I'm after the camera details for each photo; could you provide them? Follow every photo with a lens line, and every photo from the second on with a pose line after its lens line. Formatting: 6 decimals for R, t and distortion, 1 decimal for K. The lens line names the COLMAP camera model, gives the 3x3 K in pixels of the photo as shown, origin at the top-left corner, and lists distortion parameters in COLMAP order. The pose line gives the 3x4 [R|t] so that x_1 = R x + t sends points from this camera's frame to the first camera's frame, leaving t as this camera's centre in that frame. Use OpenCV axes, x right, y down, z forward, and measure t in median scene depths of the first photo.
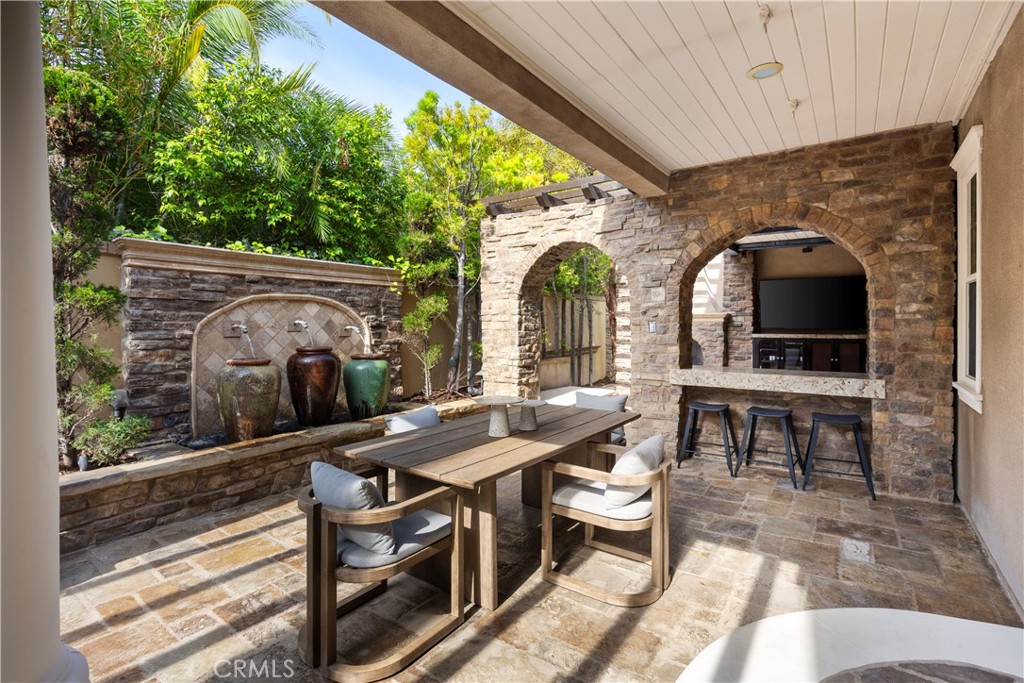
lens RADIAL K [[491.1, 0, 513.8], [0, 491.1, 327.5], [0, 0, 1]] dist [-0.013493, 0.001741]
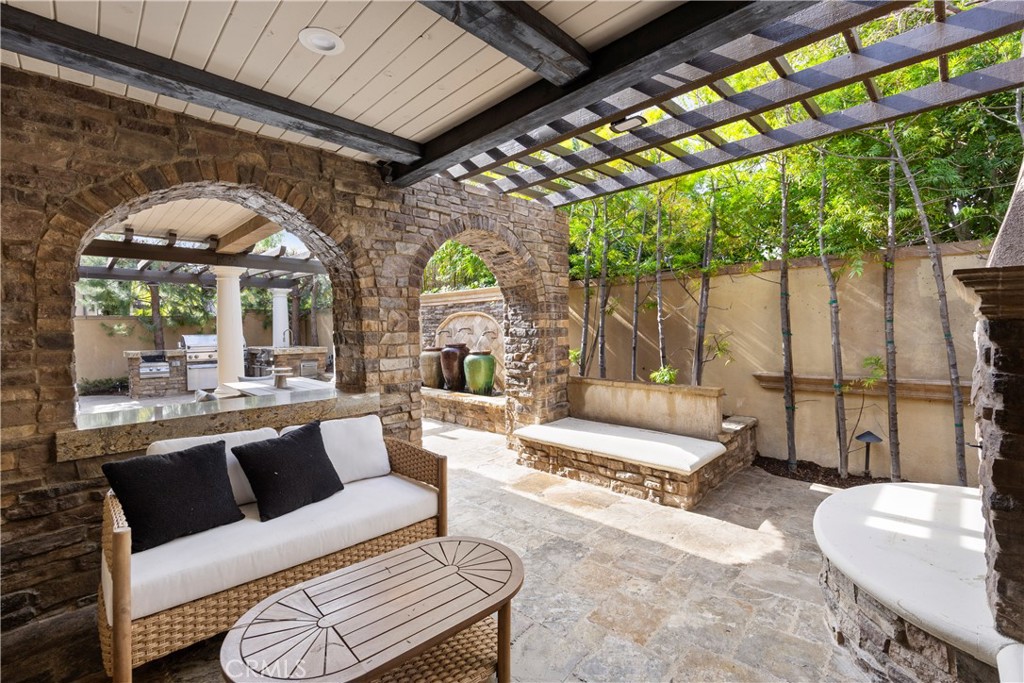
lens RADIAL K [[440.7, 0, 511.7], [0, 440.7, 339.3], [0, 0, 1]] dist [0.002854, 0.000054]
pose [[-0.170952, 0.029126, -0.984849, 1.025794], [0.008305, 0.999570, 0.028120, -0.015092], [0.985244, -0.003372, -0.171120, 1.418182]]
